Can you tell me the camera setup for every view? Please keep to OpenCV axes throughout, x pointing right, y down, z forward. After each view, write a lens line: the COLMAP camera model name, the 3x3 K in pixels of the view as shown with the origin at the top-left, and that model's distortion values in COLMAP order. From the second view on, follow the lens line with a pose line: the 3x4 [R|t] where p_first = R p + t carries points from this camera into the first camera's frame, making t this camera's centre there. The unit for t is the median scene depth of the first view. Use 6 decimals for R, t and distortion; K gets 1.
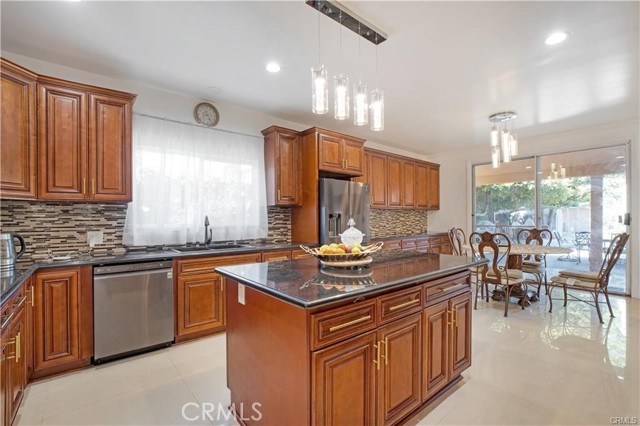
lens RADIAL K [[302.0, 0, 322.6], [0, 302.0, 219.9], [0, 0, 1]] dist [-0.000596, -0.000209]
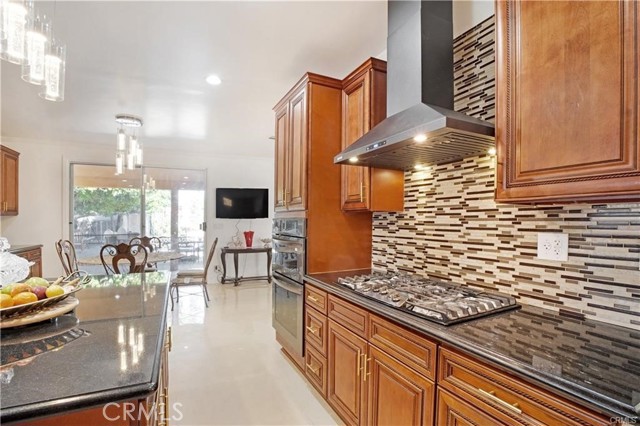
lens RADIAL K [[302.0, 0, 322.6], [0, 302.0, 219.9], [0, 0, 1]] dist [-0.000596, -0.000209]
pose [[0.254385, 0.006738, 0.967080, -0.167431], [0.006759, 0.999939, -0.008745, -0.016286], [-0.967079, 0.008761, 0.254324, 0.161168]]
